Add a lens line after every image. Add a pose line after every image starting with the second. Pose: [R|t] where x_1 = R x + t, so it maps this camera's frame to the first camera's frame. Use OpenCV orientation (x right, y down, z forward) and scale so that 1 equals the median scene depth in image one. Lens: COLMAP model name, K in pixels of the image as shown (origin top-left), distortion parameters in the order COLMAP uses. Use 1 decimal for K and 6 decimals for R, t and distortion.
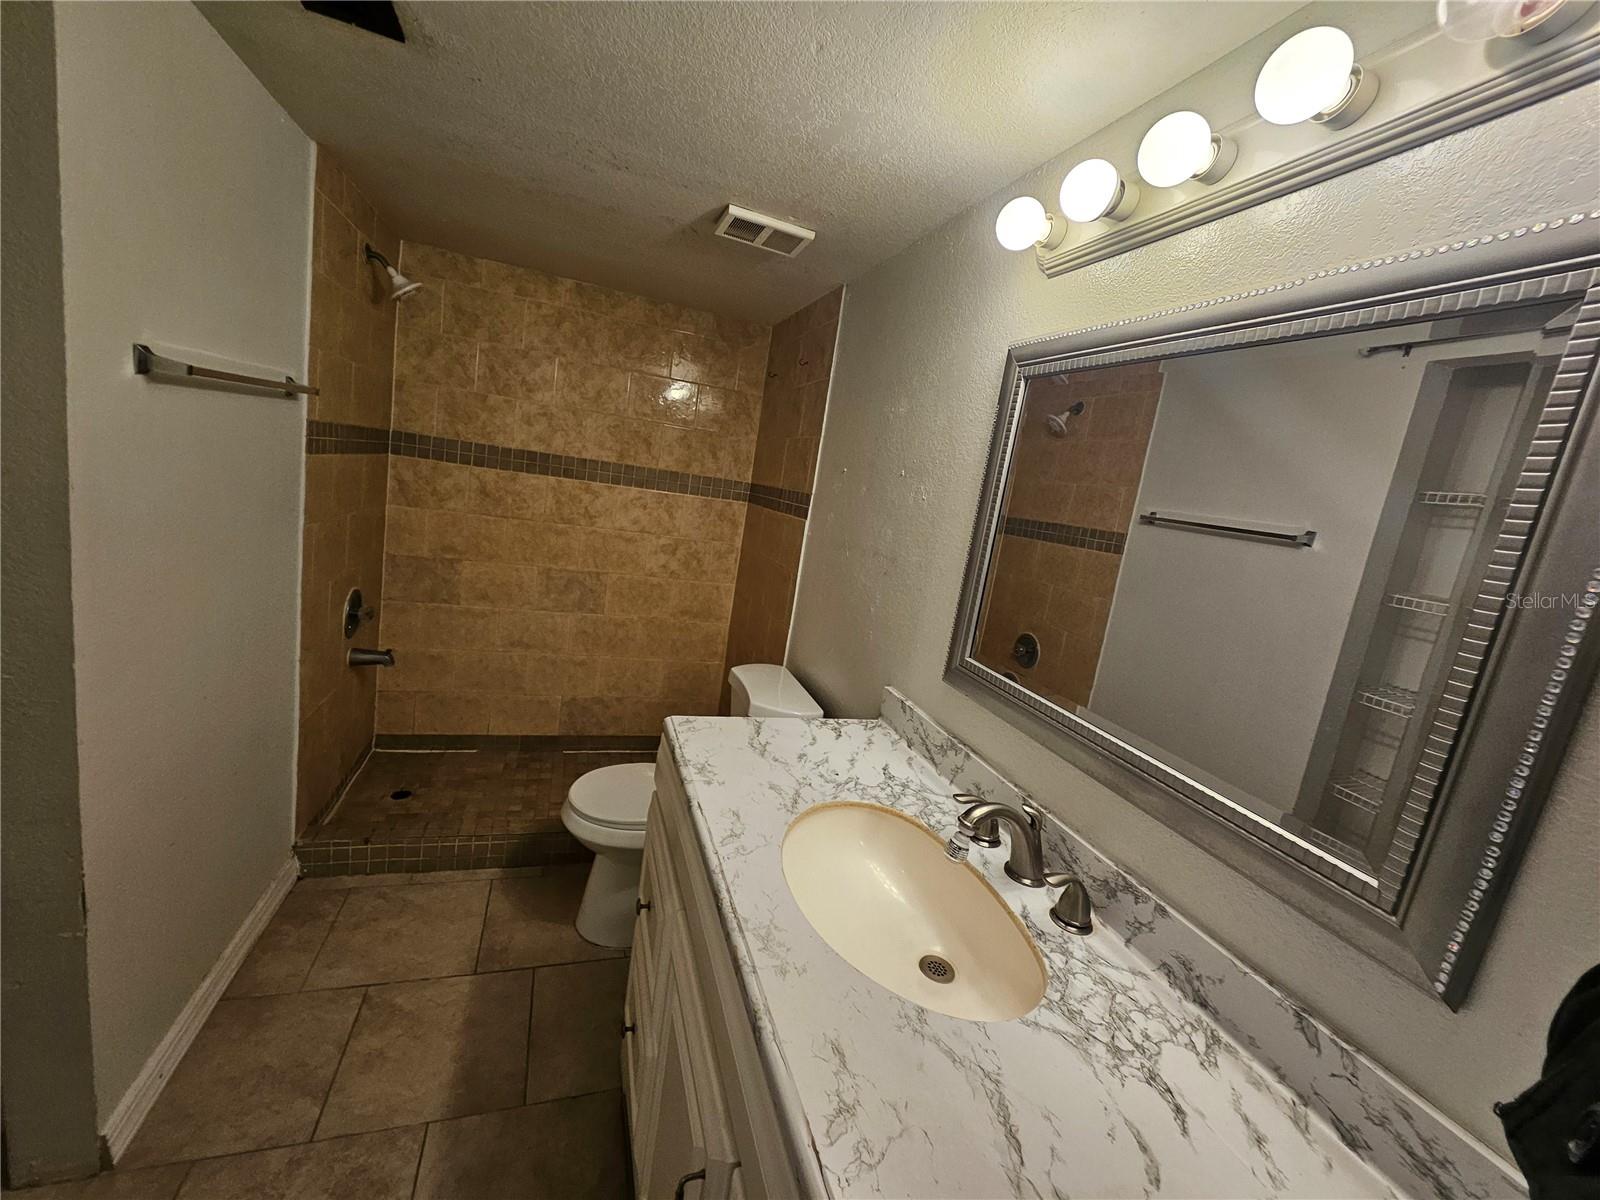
lens RADIAL K [[629.8, 0, 789.2], [0, 629.8, 586.7], [0, 0, 1]] dist [0.010369, -0.003869]
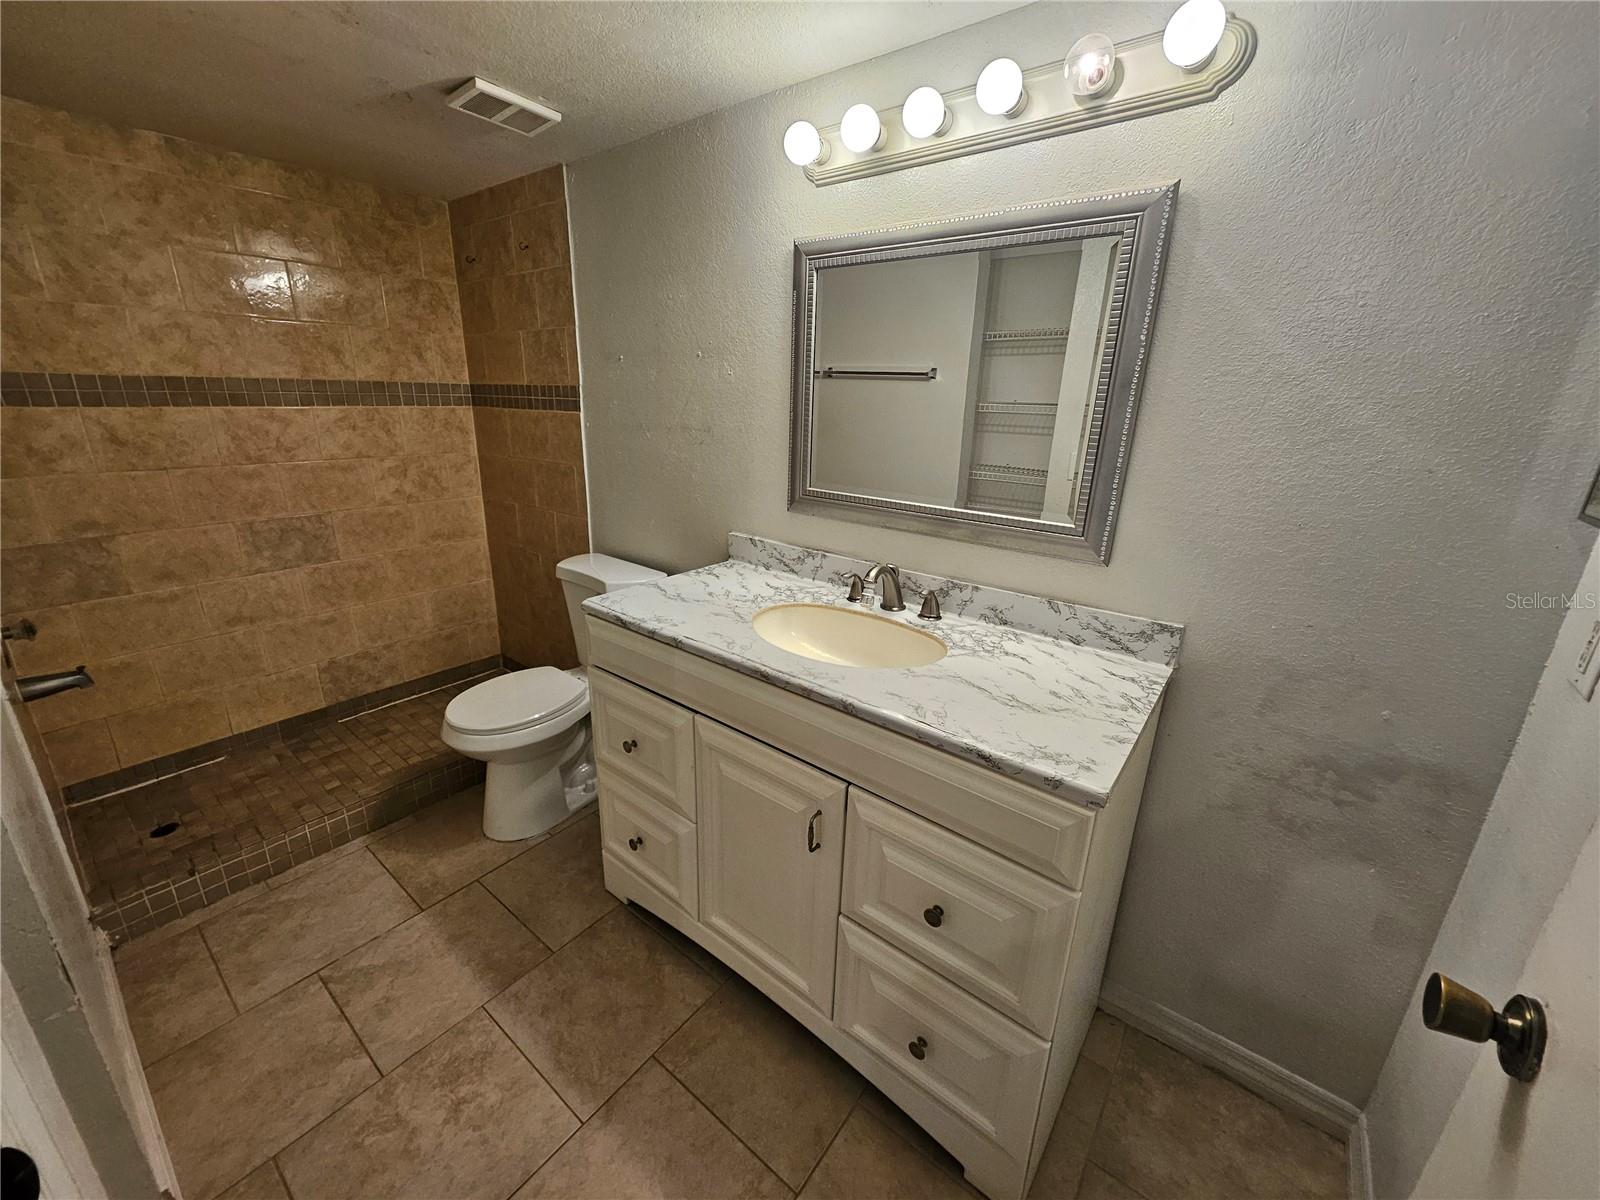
lens RADIAL K [[629.8, 0, 789.2], [0, 629.8, 586.7], [0, 0, 1]] dist [0.010369, -0.003869]
pose [[0.827881, -0.283632, 0.483907, -0.272904], [0.192661, 0.954032, 0.229576, -0.002904], [-0.526778, -0.096831, 0.844469, -0.088913]]
